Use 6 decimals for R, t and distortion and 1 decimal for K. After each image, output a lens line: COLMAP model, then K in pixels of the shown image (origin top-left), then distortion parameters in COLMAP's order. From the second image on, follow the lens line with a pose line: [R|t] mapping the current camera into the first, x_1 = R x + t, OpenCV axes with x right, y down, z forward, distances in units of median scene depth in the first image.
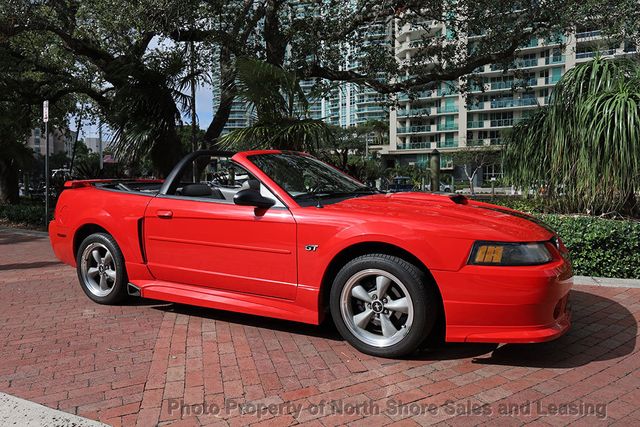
lens RADIAL K [[468.6, 0, 315.0], [0, 468.6, 212.4], [0, 0, 1]] dist [-0.002676, 0.007312]
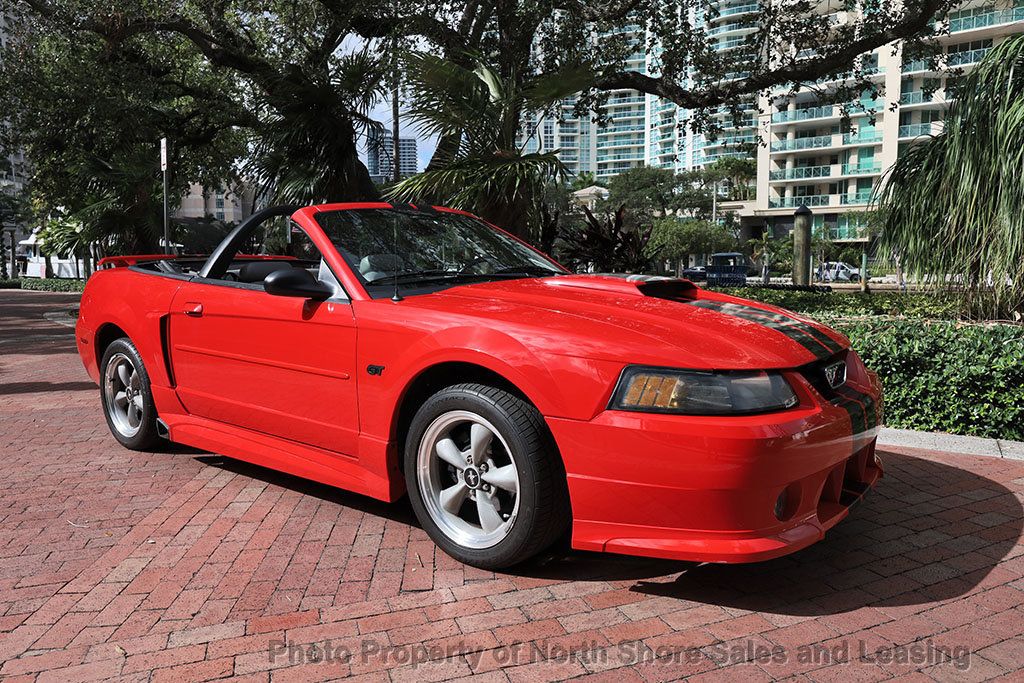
lens RADIAL K [[749.7, 0, 515.0], [0, 749.7, 335.5], [0, 0, 1]] dist [-0.002676, 0.007312]
pose [[0.983255, 0.018641, -0.181282, 0.134379], [-0.013194, 0.999426, 0.031205, 0.000934], [0.181759, -0.028291, 0.982936, 0.050834]]
